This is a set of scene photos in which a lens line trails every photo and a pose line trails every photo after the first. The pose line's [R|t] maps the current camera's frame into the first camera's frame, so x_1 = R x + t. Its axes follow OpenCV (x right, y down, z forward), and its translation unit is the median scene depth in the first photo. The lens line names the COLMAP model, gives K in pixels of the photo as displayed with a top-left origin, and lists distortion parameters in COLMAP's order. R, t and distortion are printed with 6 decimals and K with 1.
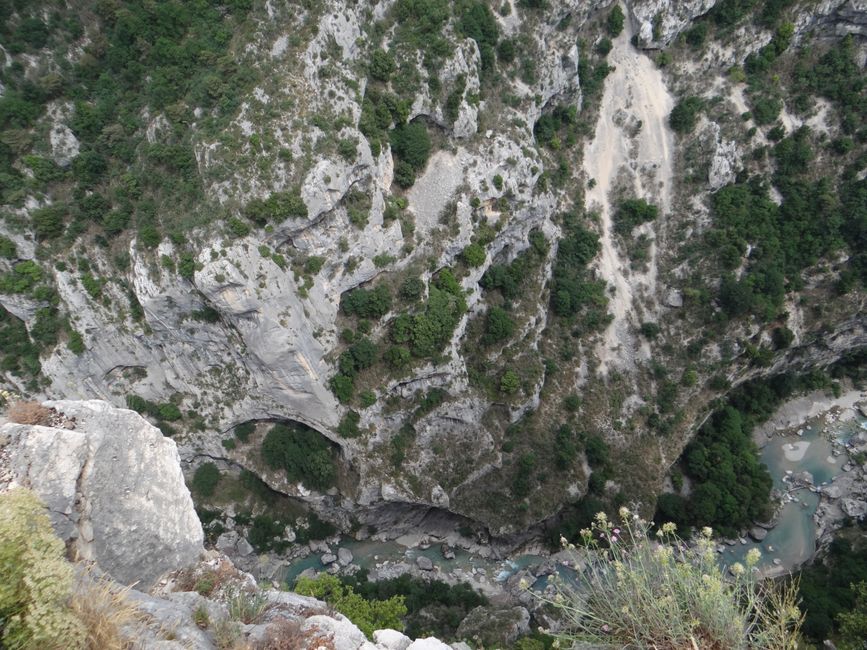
lens RADIAL K [[702.5, 0, 433.5], [0, 702.5, 325.0], [0, 0, 1]] dist [-0.002386, 0.015669]
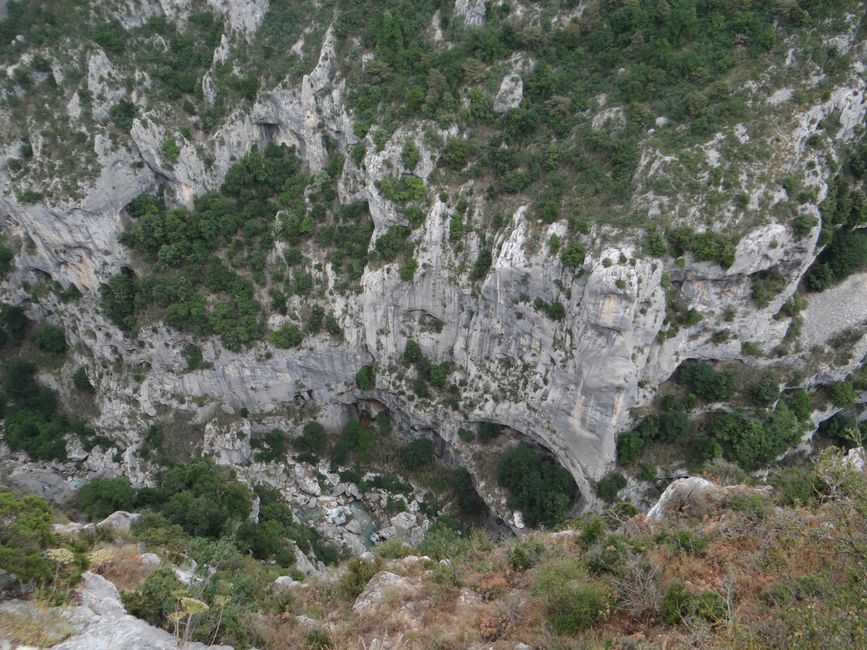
lens RADIAL K [[702.5, 0, 433.5], [0, 702.5, 325.0], [0, 0, 1]] dist [-0.002386, 0.015669]
pose [[0.852787, 0.479653, -0.206609, -0.252168], [-0.495043, 0.868443, -0.027175, 0.108623], [0.166393, 0.125455, 0.978046, 0.048848]]
